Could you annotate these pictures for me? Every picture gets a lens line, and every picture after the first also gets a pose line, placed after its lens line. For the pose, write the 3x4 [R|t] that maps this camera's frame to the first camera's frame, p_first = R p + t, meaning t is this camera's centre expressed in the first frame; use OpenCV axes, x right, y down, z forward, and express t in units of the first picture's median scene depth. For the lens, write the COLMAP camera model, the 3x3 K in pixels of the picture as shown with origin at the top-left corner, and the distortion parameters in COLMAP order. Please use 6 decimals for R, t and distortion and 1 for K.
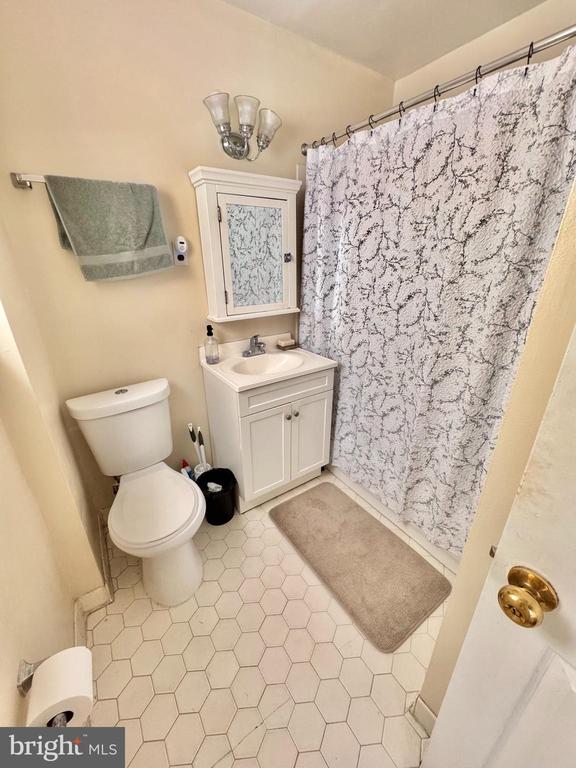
lens RADIAL K [[306.6, 0, 287.6], [0, 306.6, 381.6], [0, 0, 1]] dist [-0.004598, -0.000586]
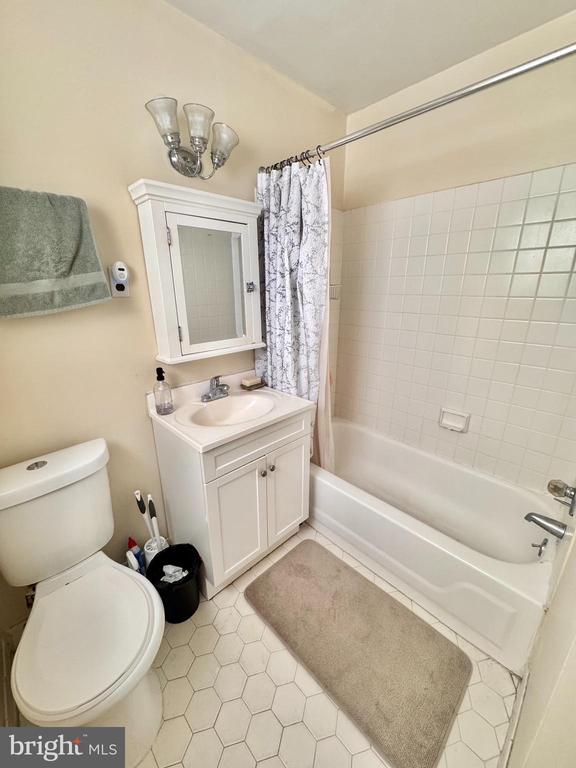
lens RADIAL K [[306.6, 0, 289.3], [0, 306.6, 382.4], [0, 0, 1]] dist [-0.004598, -0.000586]
pose [[0.984628, -0.050900, 0.167086, -0.056338], [0.064482, 0.994952, -0.076890, -0.063692], [-0.162329, 0.086482, 0.982940, 0.154585]]
